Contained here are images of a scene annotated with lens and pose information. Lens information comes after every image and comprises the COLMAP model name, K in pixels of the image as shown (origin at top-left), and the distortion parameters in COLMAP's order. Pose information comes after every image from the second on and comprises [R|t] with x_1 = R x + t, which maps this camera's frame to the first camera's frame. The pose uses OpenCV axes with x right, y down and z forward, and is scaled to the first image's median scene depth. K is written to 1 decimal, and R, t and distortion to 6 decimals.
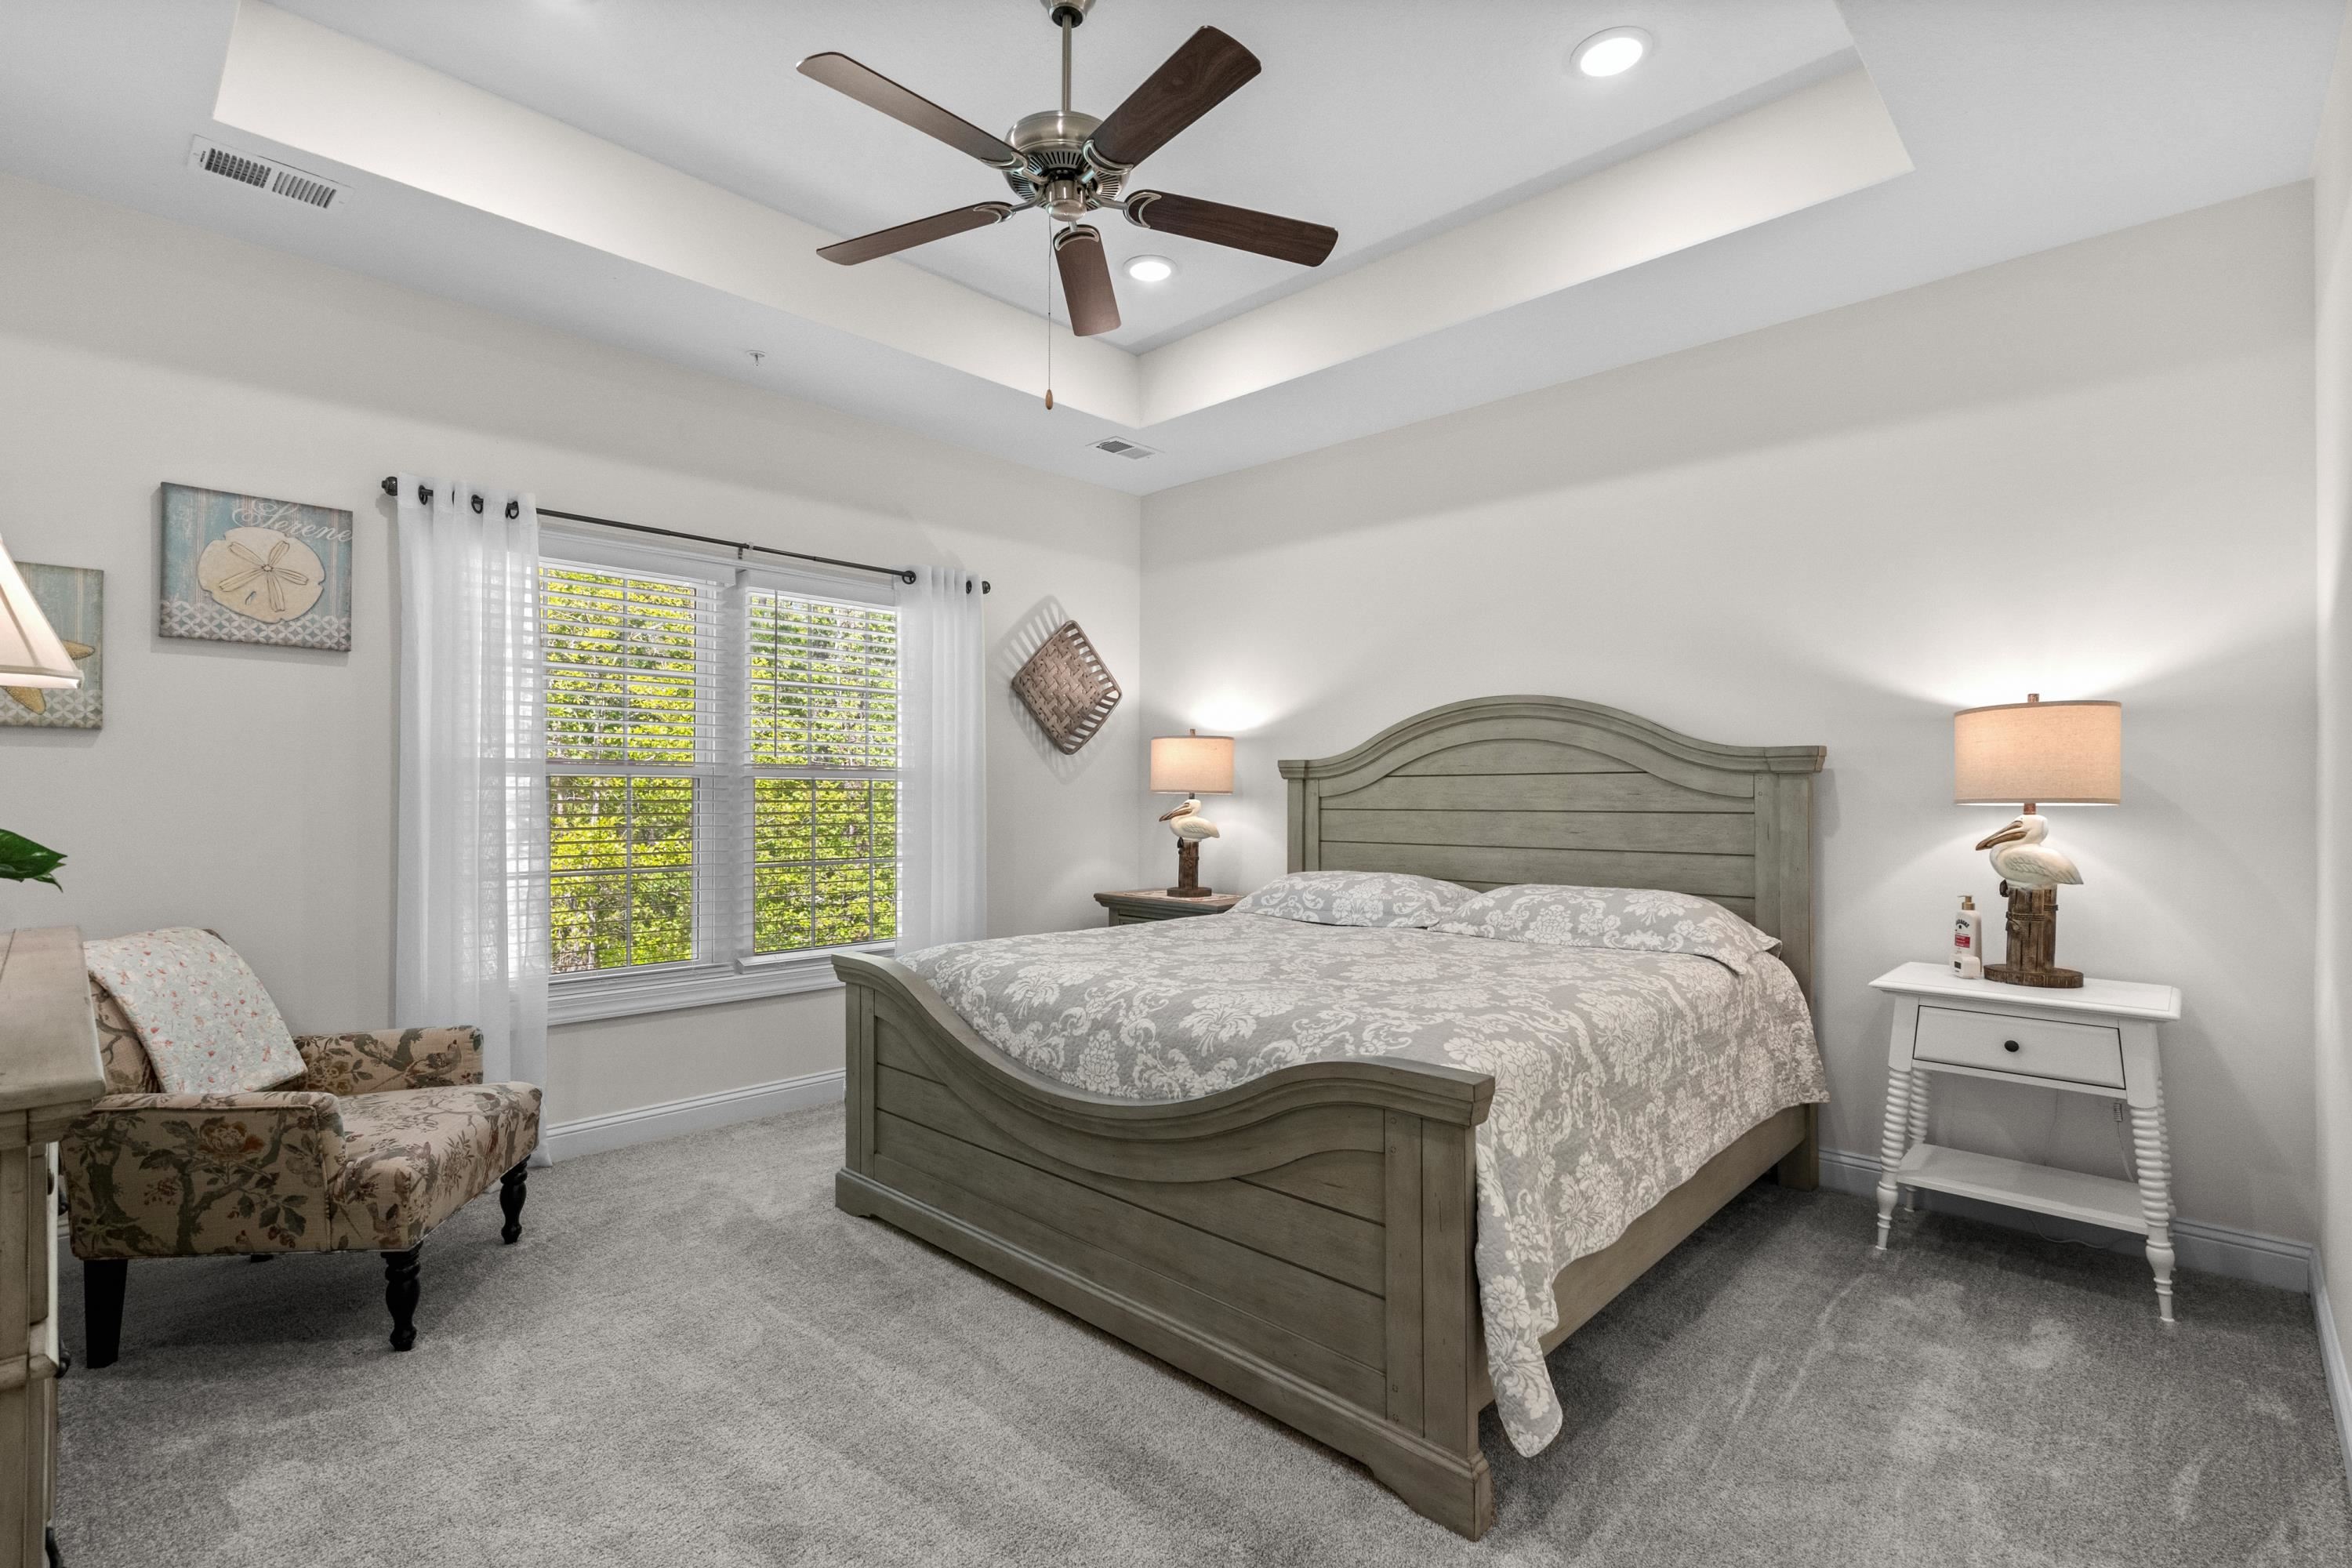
lens RADIAL K [[1078.9, 0, 1179.2], [0, 1078.9, 797.8], [0, 0, 1]] dist [-0.007435, 0.002755]
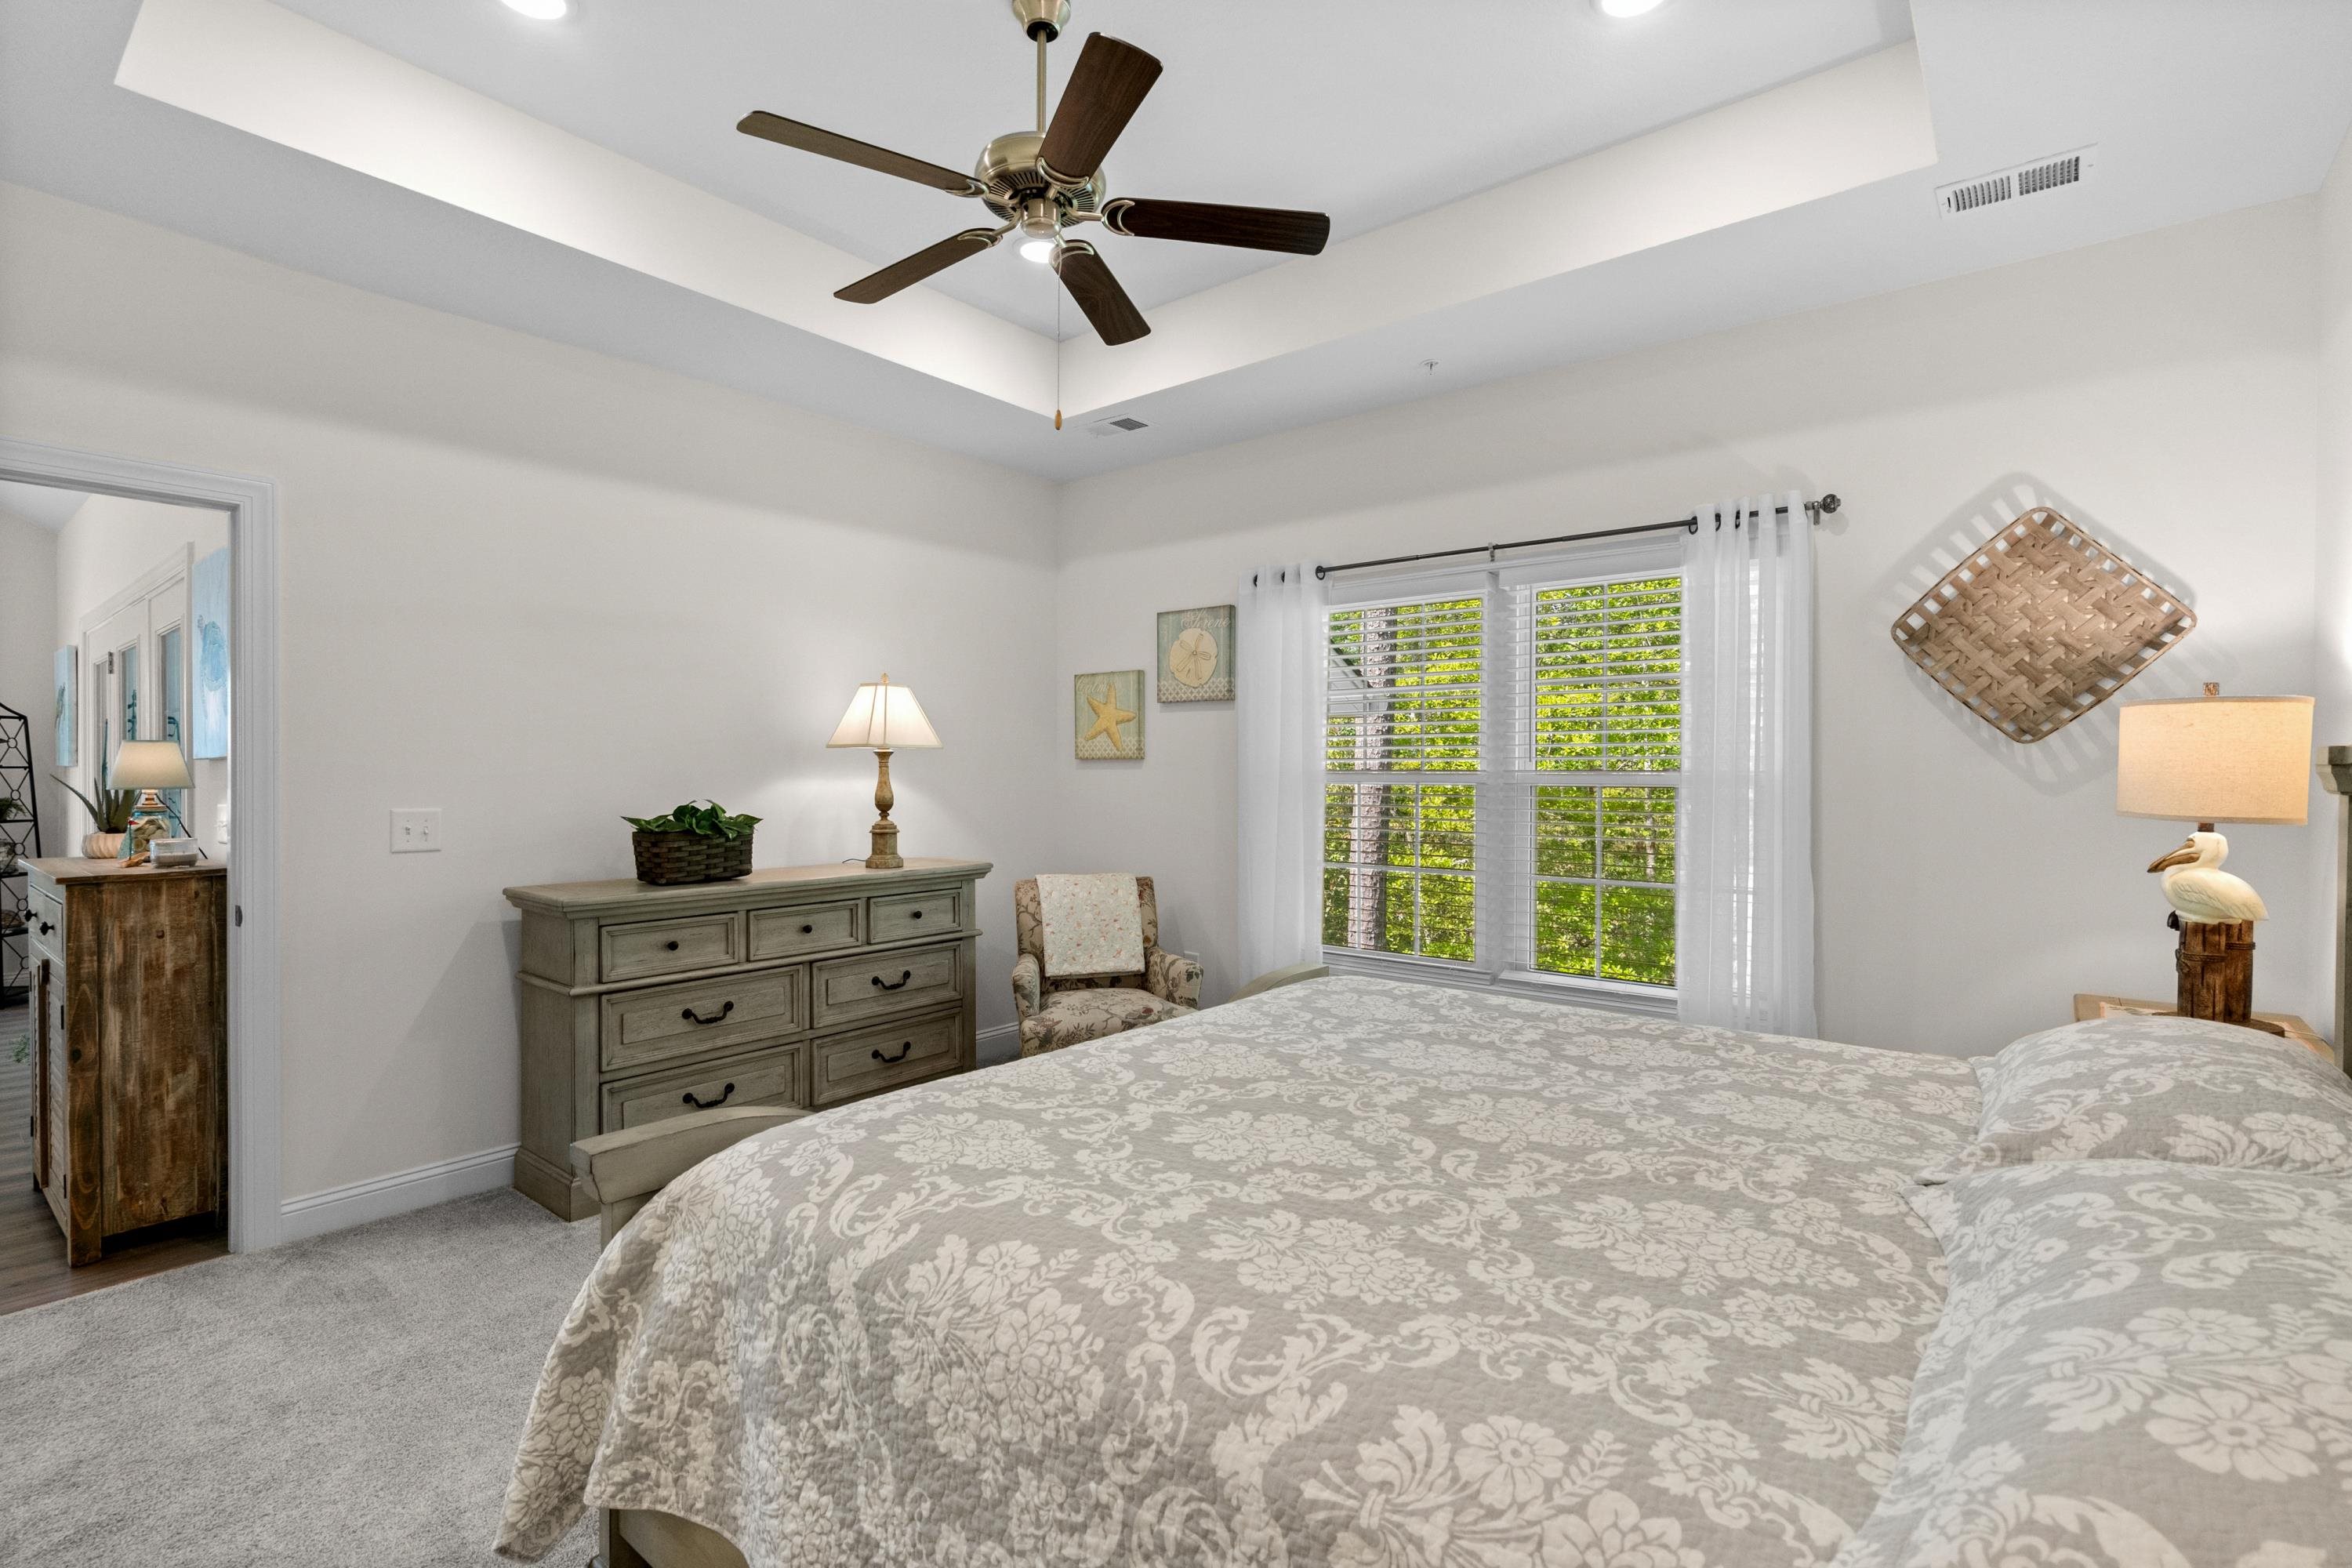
lens RADIAL K [[1078.9, 0, 1177.5], [0, 1078.9, 778.7], [0, 0, 1]] dist [-0.007435, 0.002755]
pose [[0.073850, 0.001524, -0.997268, 0.462973], [-0.009507, 0.999954, 0.000824, -0.018925], [0.997224, 0.009420, 0.073861, 0.544858]]
